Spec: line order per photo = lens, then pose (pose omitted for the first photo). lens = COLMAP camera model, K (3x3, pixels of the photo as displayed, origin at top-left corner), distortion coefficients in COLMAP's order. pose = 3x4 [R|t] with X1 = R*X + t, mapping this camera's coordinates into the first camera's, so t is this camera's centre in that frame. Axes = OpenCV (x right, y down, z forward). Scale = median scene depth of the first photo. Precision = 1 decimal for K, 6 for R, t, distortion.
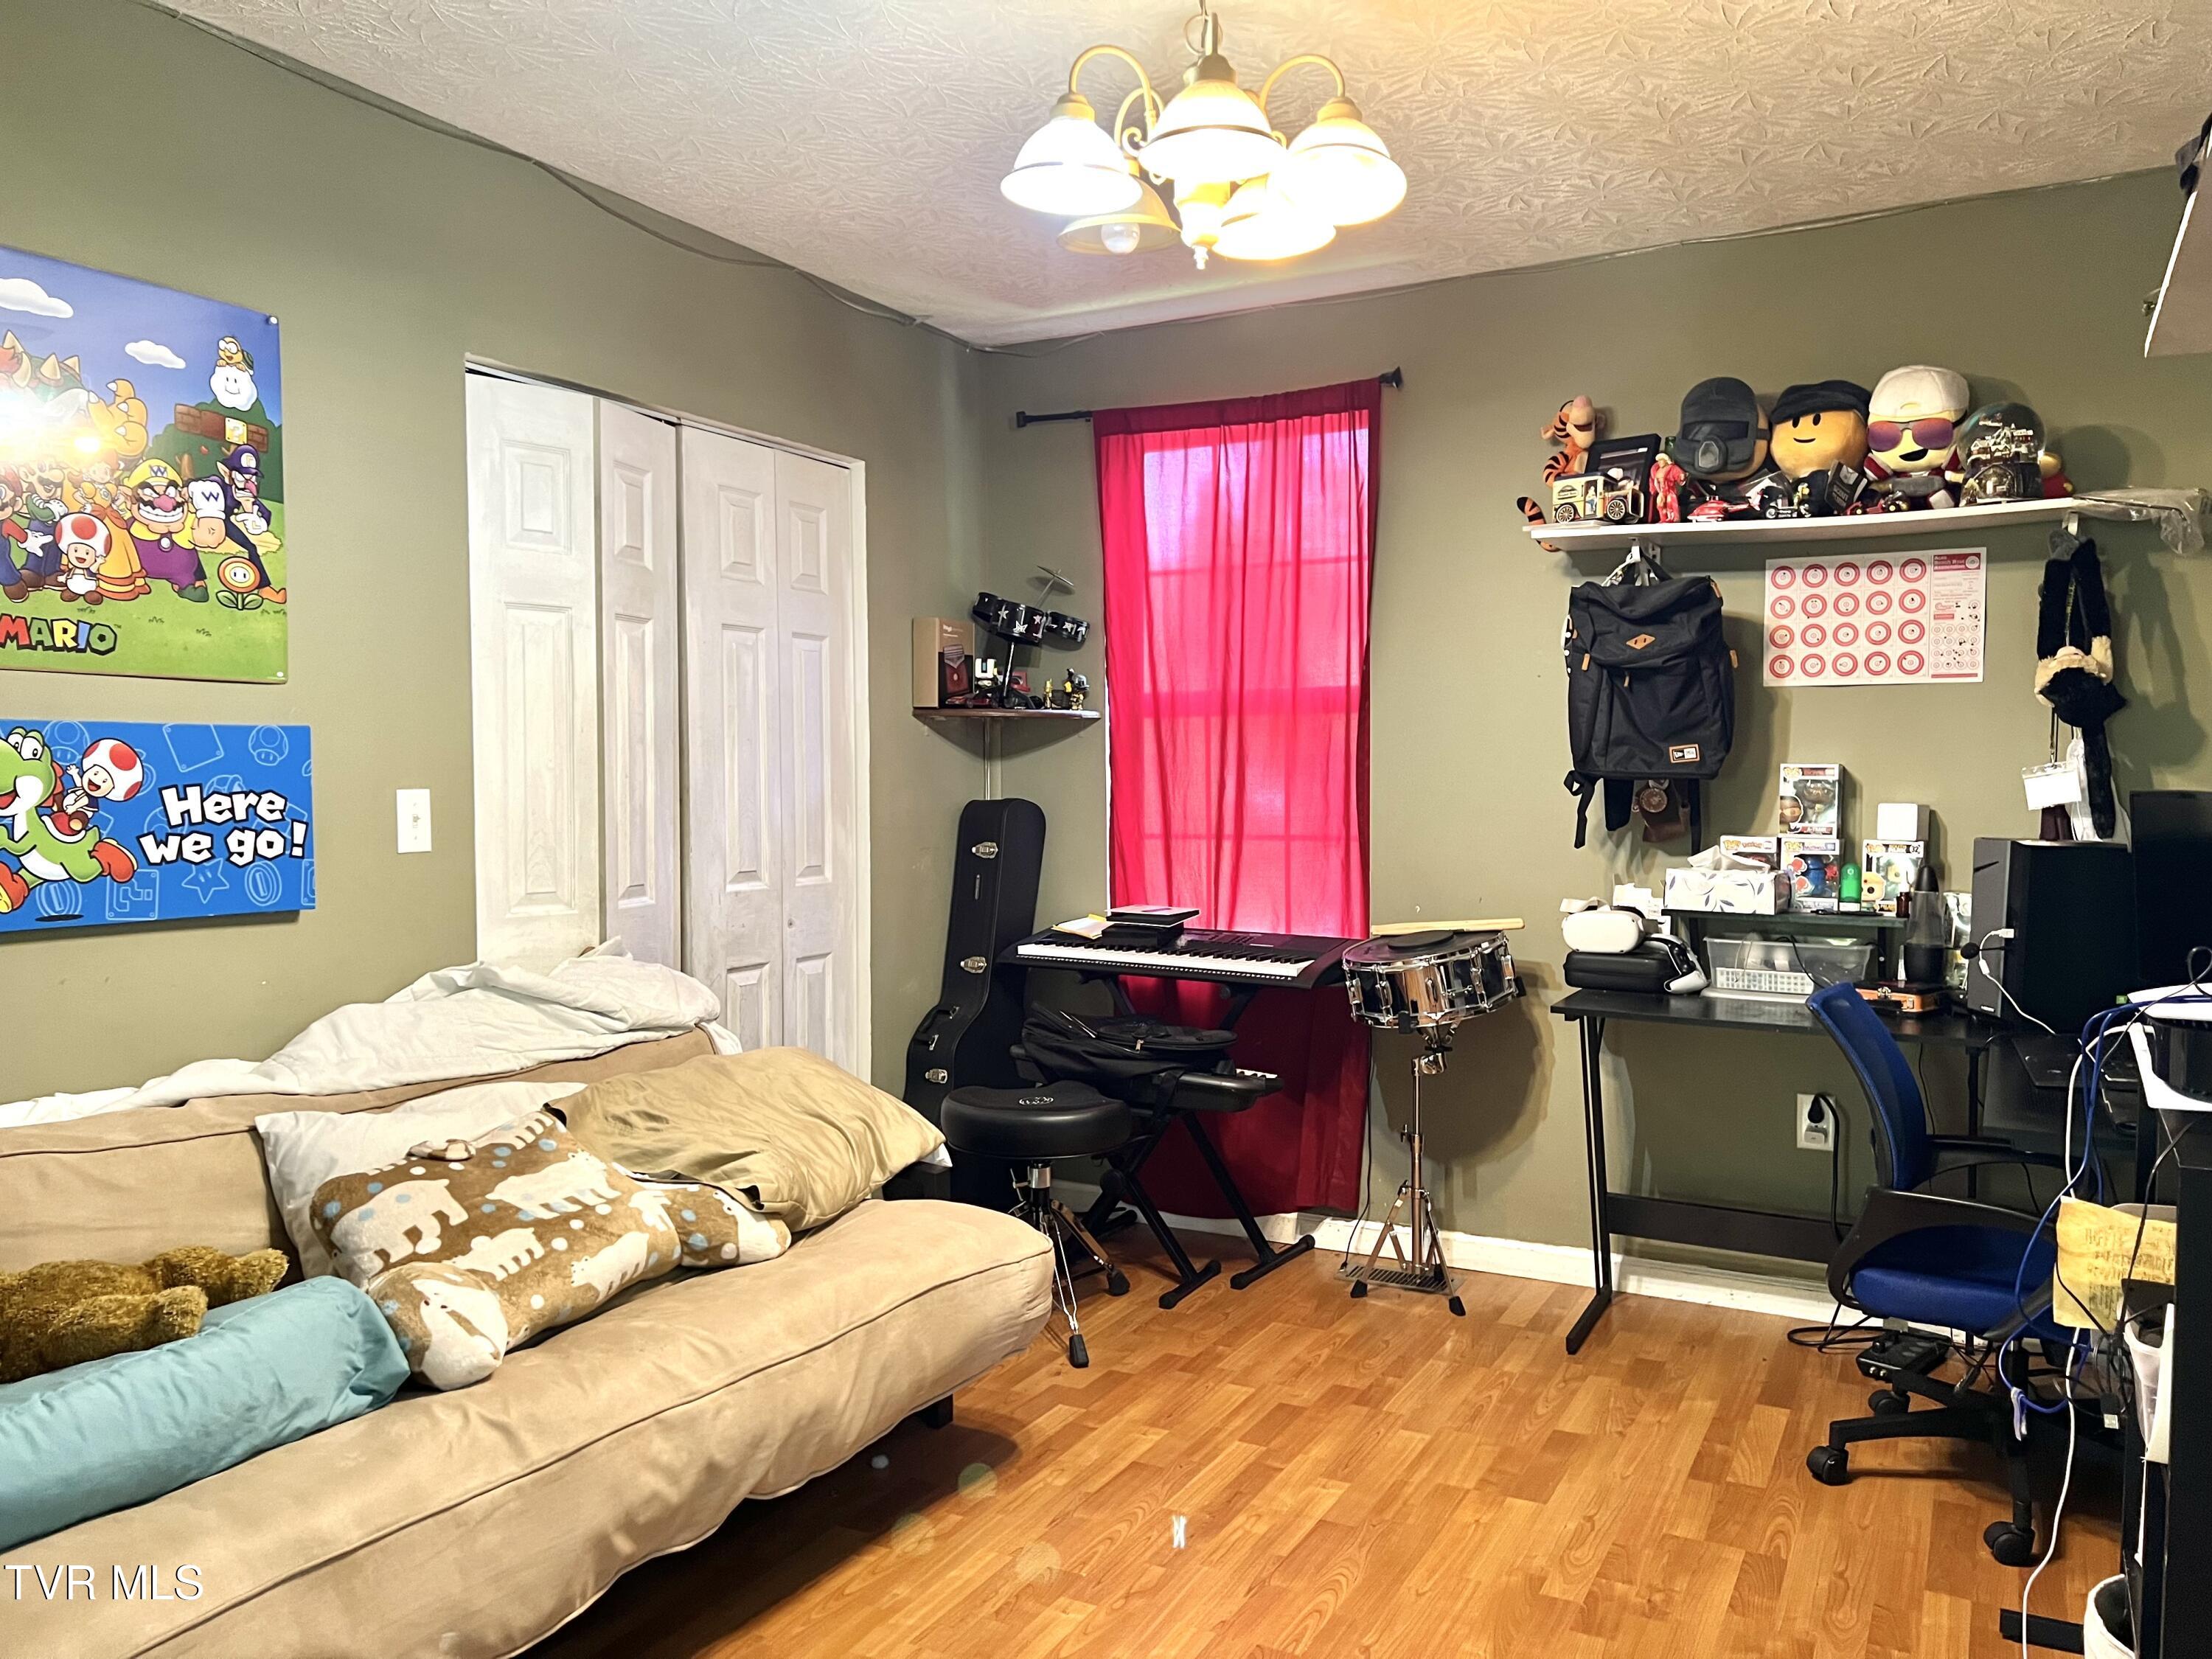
lens RADIAL K [[1655.2, 0, 1110.7], [0, 1655.2, 821.7], [0, 0, 1]] dist [0.048945, -0.045634]
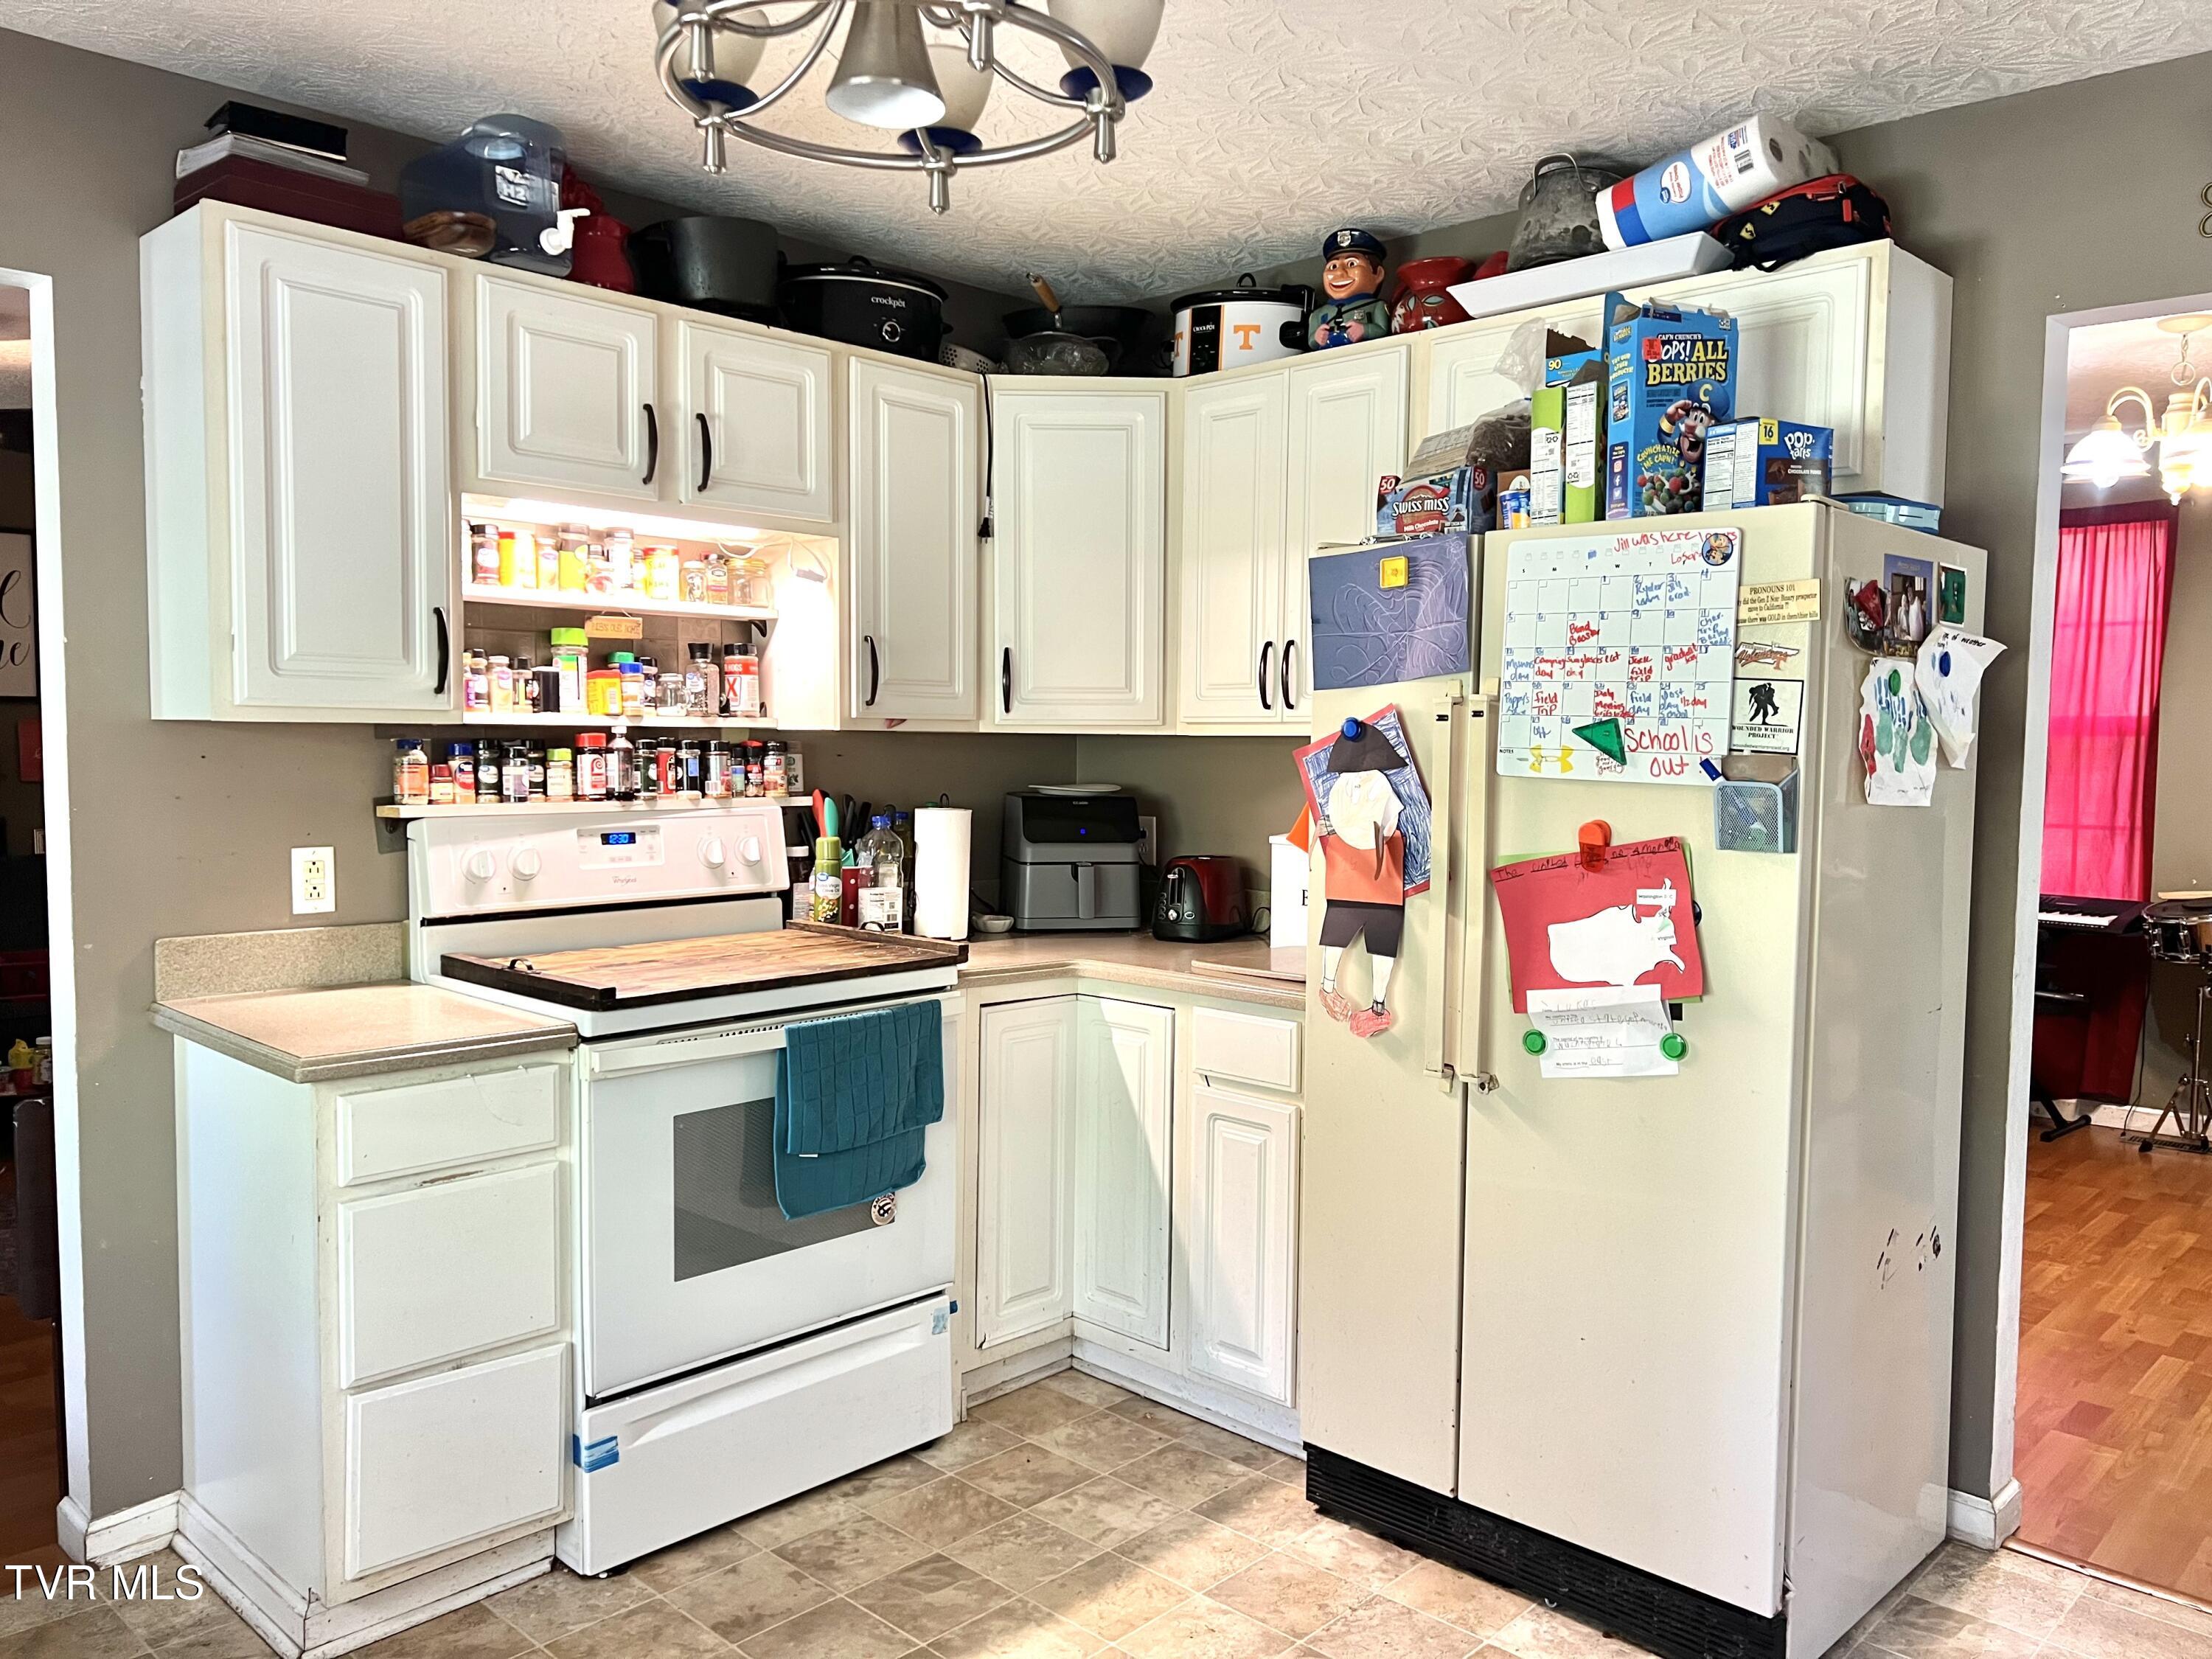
lens RADIAL K [[1655.2, 0, 1114.1], [0, 1655.2, 838.5], [0, 0, 1]] dist [0.048945, -0.045634]
pose [[0.963448, 0.029954, -0.266214, -0.315278], [-0.020662, 0.999078, 0.037640, -0.016819], [0.267096, -0.030764, 0.963179, -0.581656]]
